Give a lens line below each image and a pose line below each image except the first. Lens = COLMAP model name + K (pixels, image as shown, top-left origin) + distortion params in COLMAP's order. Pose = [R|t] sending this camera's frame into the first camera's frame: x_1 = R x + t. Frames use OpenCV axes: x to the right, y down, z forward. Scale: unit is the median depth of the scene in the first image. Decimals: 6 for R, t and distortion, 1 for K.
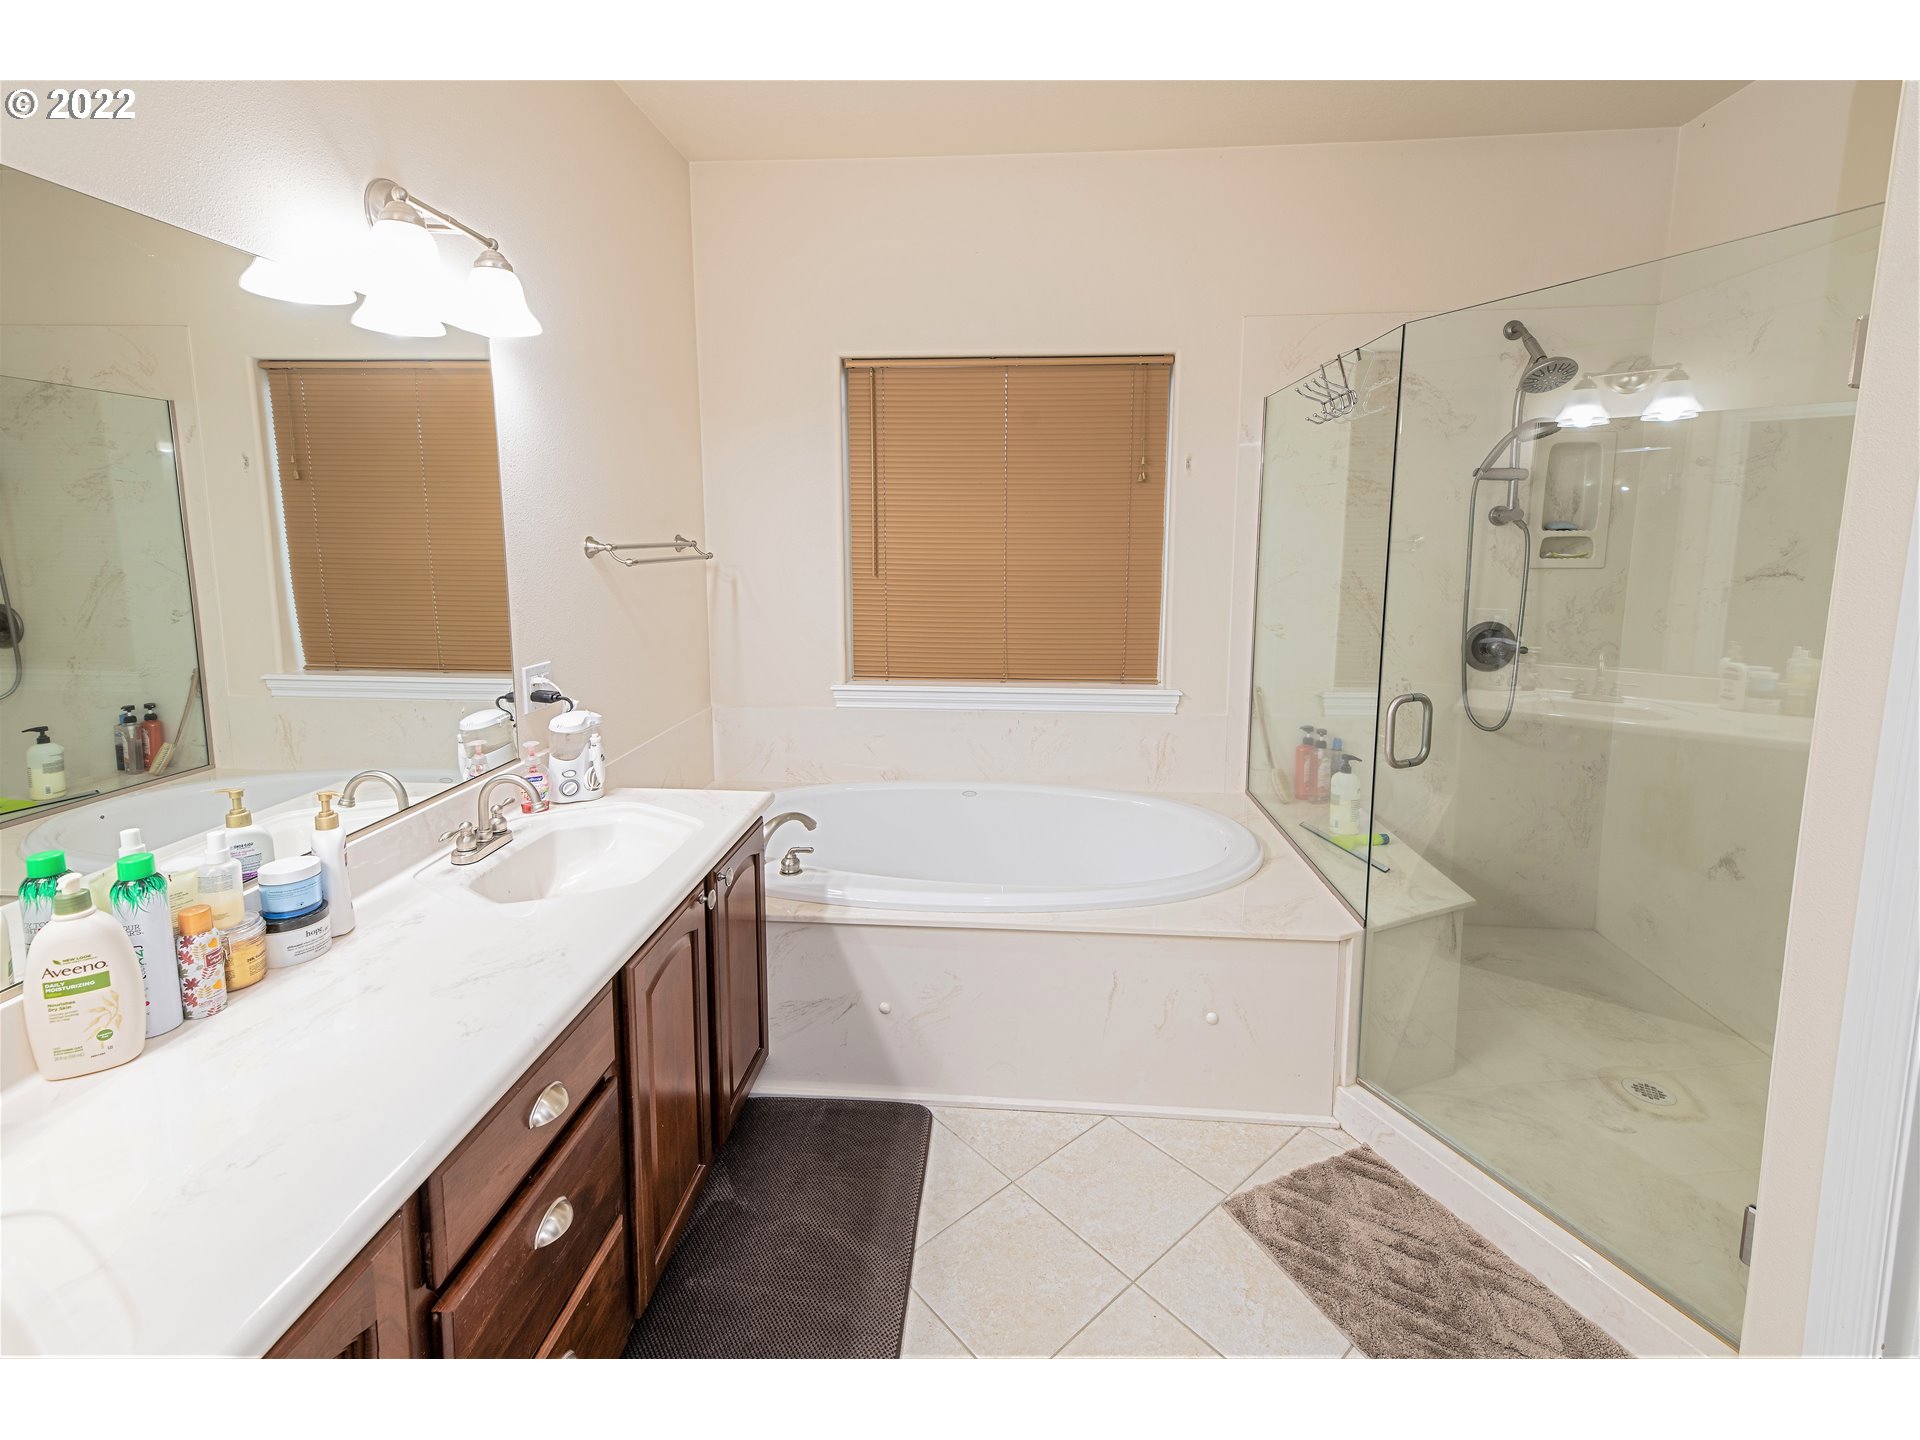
lens RADIAL K [[848.7, 0, 965.4], [0, 848.7, 711.6], [0, 0, 1]] dist [0.001205, -0.000361]
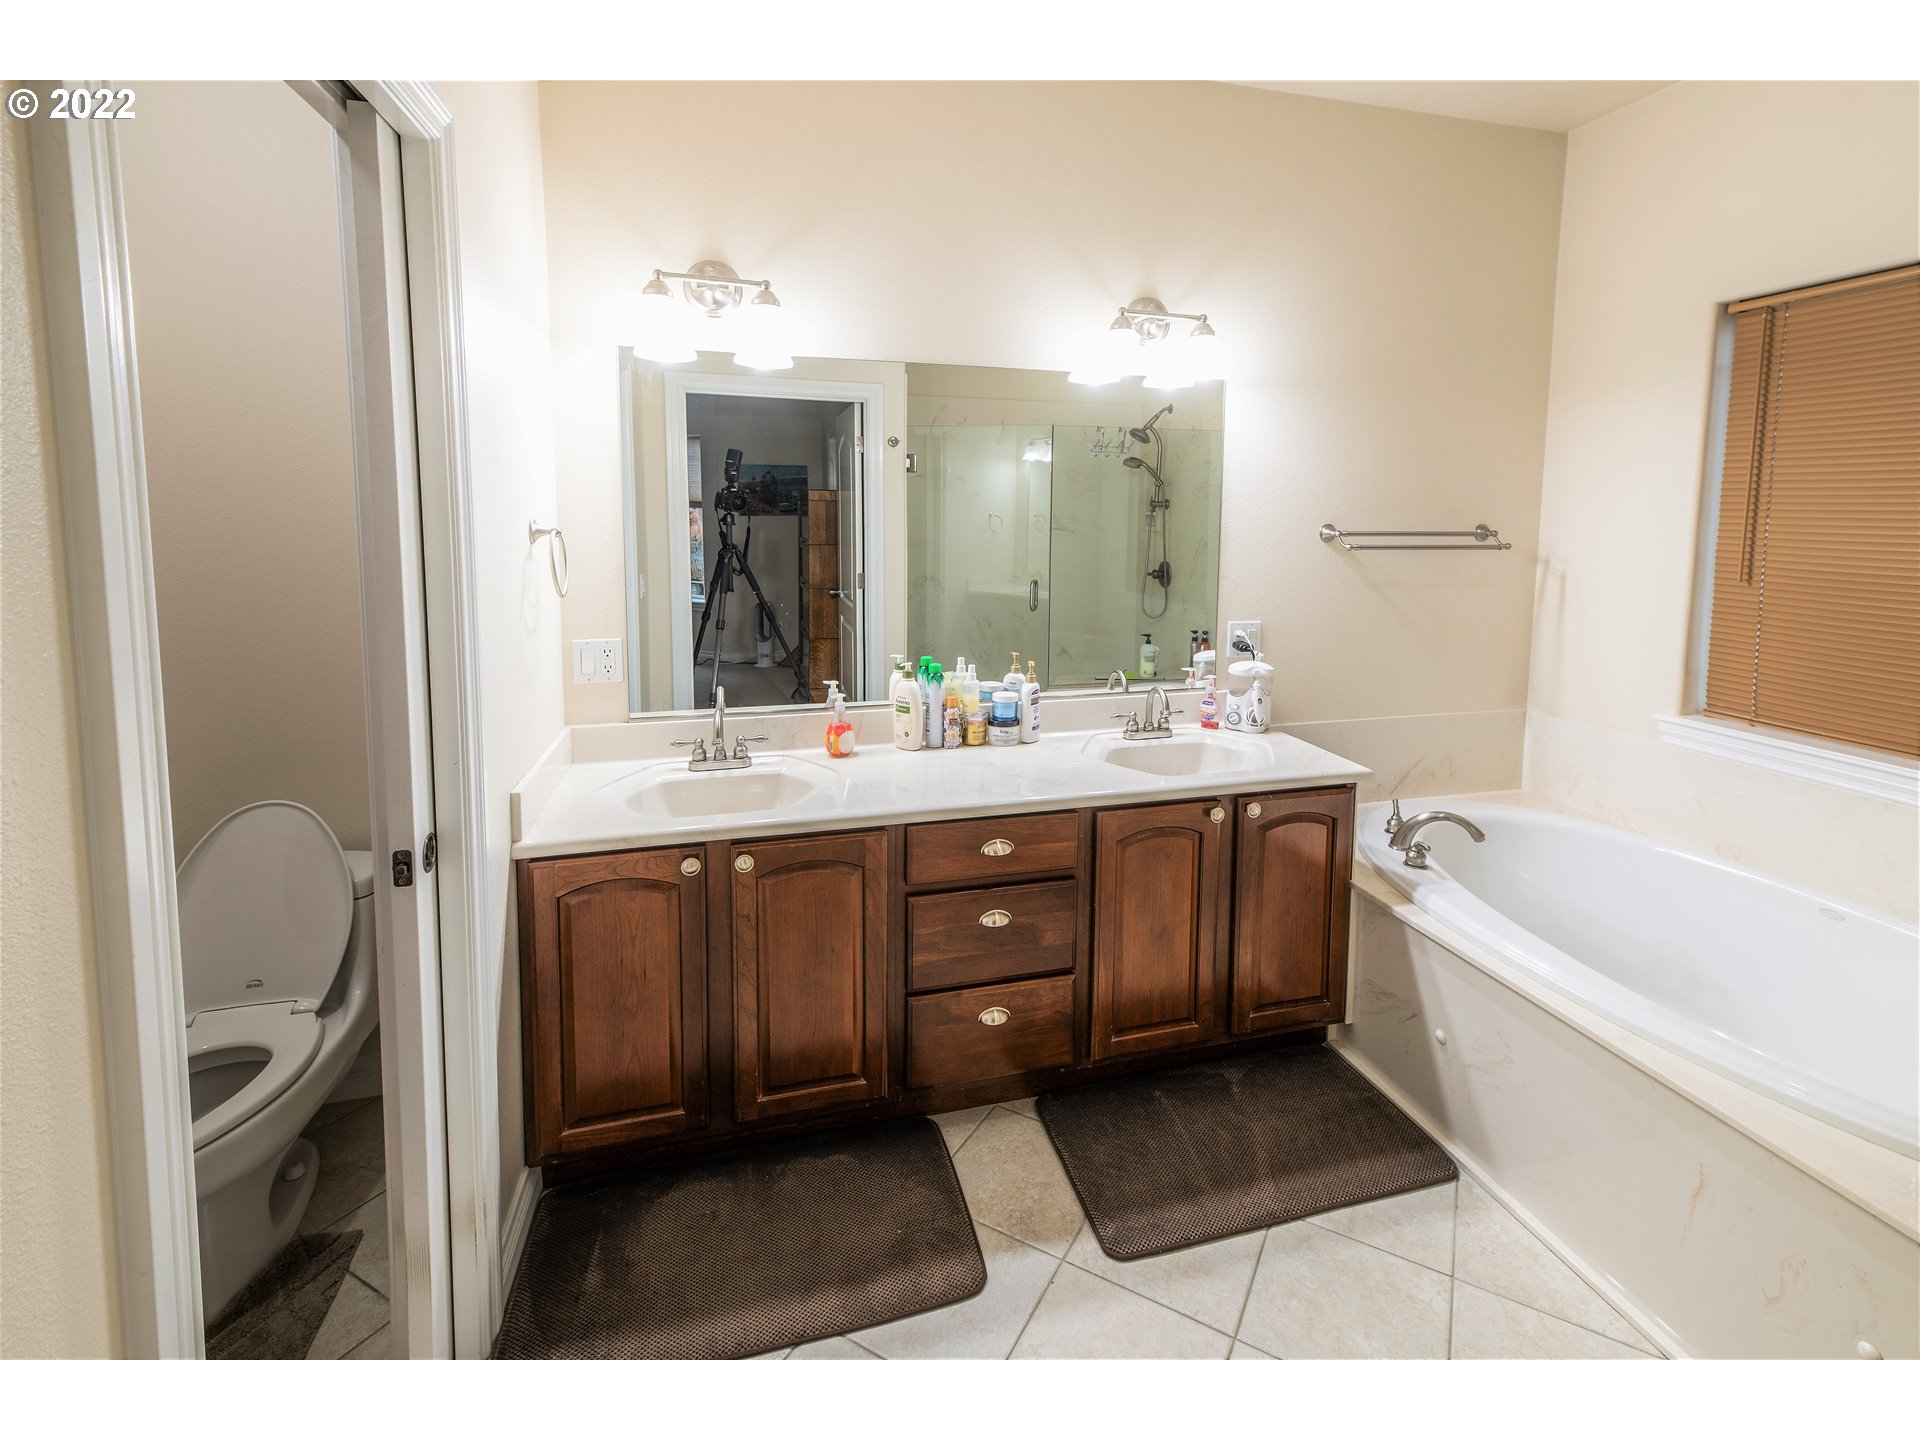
lens RADIAL K [[848.7, 0, 965.4], [0, 848.7, 711.6], [0, 0, 1]] dist [0.001205, -0.000361]
pose [[0.319527, 0.218417, -0.922061, 0.538364], [-0.203762, 0.966146, 0.158250, -0.037185], [0.925410, 0.137316, 0.353214, 0.146180]]
